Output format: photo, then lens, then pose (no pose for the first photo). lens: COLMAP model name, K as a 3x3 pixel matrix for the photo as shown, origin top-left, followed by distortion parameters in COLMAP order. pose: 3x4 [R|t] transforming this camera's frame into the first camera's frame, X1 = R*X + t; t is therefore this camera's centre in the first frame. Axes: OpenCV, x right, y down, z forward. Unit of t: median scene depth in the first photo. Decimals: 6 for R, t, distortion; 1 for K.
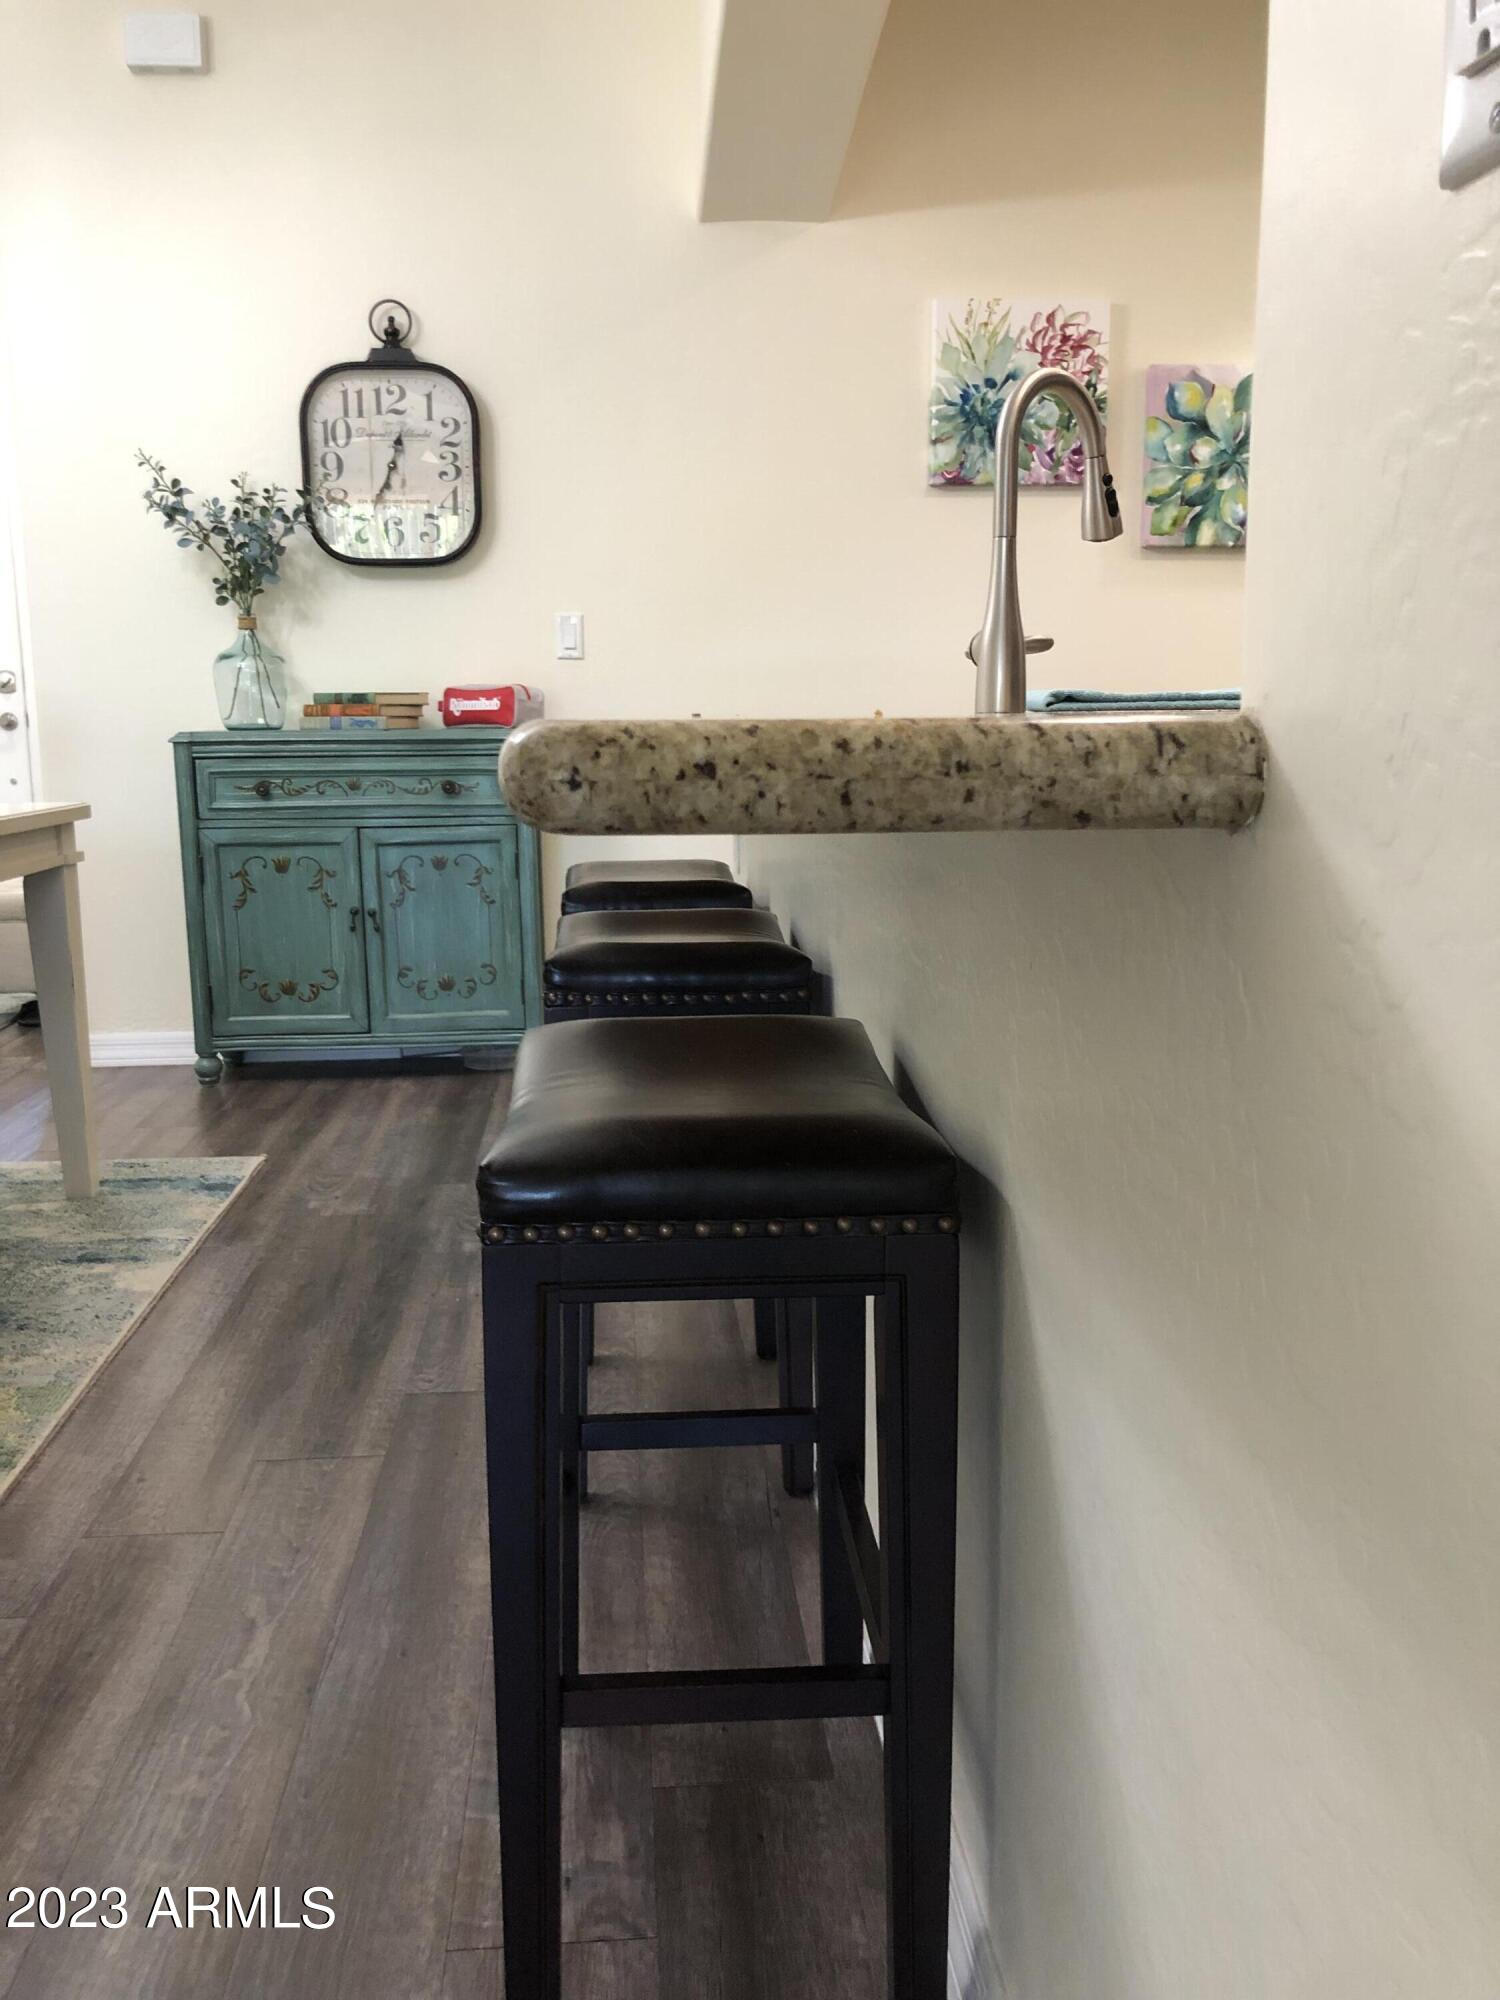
lens RADIAL K [[1646.3, 0, 712.6], [0, 1646.3, 1049.7], [0, 0, 1]] dist [0.026532, -0.029140]
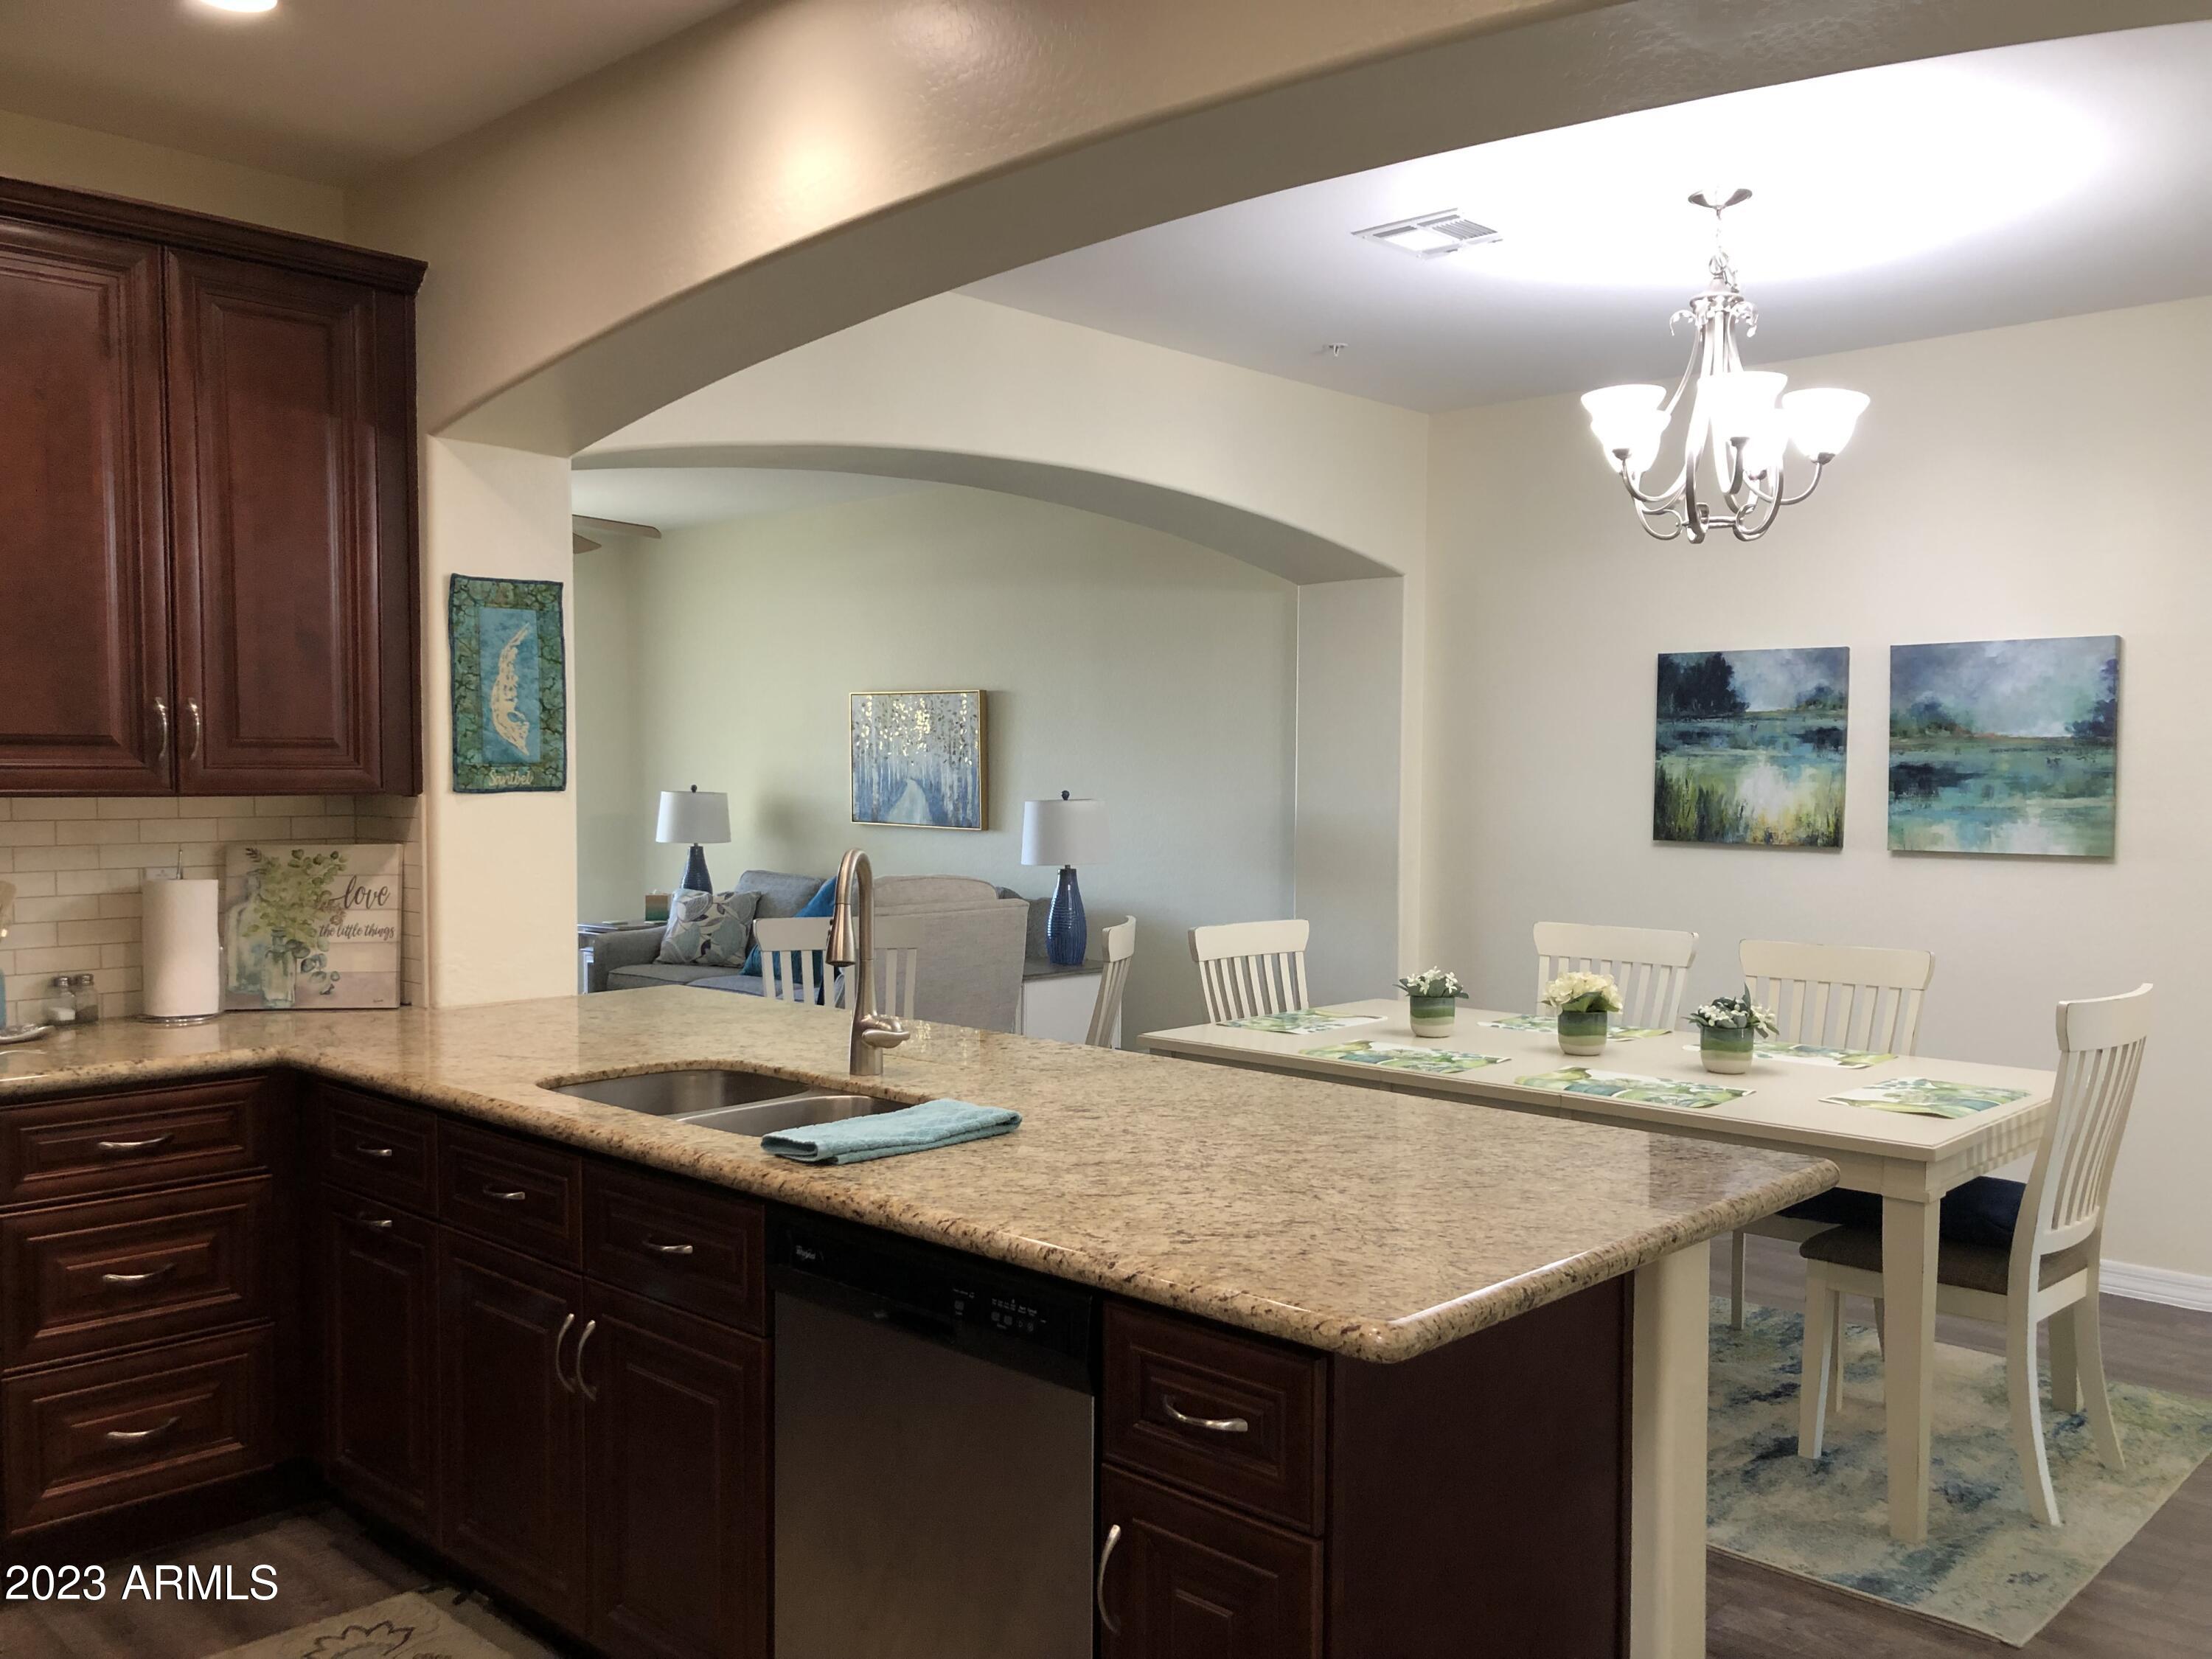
lens RADIAL K [[1820.8, 0, 1138.8], [0, 1820.8, 830.4], [0, 0, 1]] dist [0.026532, -0.029140]
pose [[-0.723788, 0.027813, -0.689462, 0.511700], [-0.135454, 0.974019, 0.181489, -0.342012], [0.676597, 0.224750, -0.701216, 1.043979]]
